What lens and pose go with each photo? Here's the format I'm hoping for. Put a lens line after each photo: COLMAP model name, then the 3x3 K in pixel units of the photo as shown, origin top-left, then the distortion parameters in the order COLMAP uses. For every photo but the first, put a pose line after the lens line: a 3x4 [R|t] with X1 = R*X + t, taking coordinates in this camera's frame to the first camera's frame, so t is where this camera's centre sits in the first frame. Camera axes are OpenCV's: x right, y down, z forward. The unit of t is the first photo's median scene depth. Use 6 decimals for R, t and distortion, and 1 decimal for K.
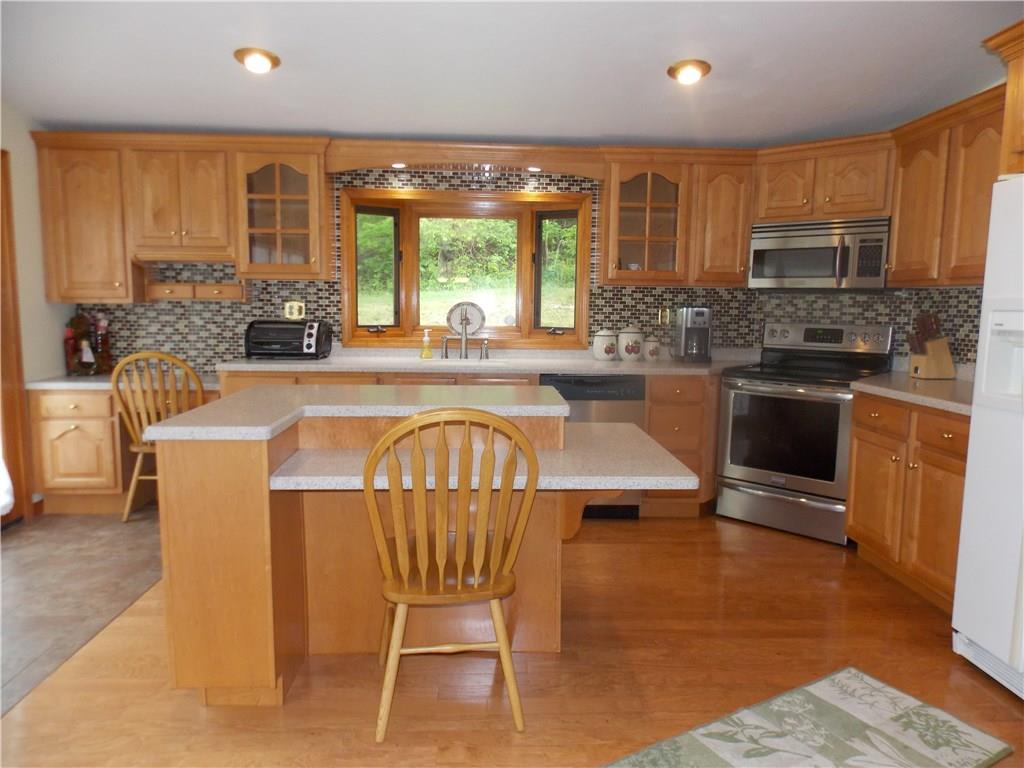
lens RADIAL K [[680.9, 0, 514.7], [0, 680.9, 381.1], [0, 0, 1]] dist [0.011318, -0.003652]
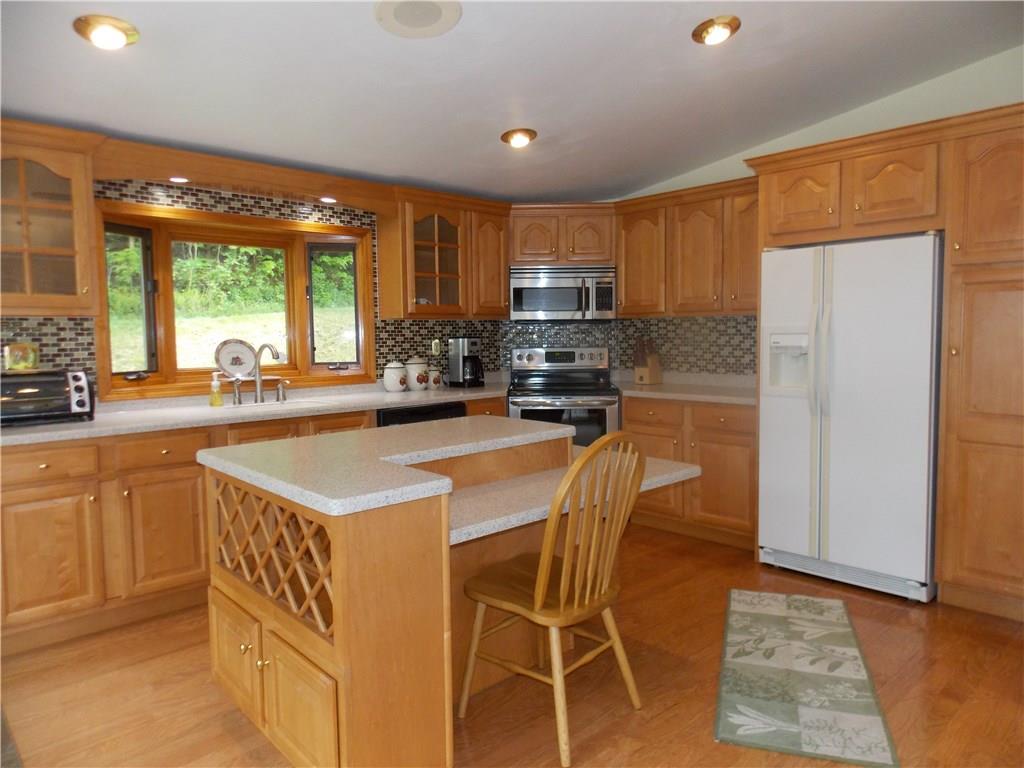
lens RADIAL K [[680.9, 0, 519.7], [0, 680.9, 380.8], [0, 0, 1]] dist [0.011318, -0.003652]
pose [[0.760614, -0.070129, 0.645405, -0.411521], [0.099053, 0.995045, -0.008613, -0.021159], [-0.641603, 0.070481, 0.763792, 0.105789]]
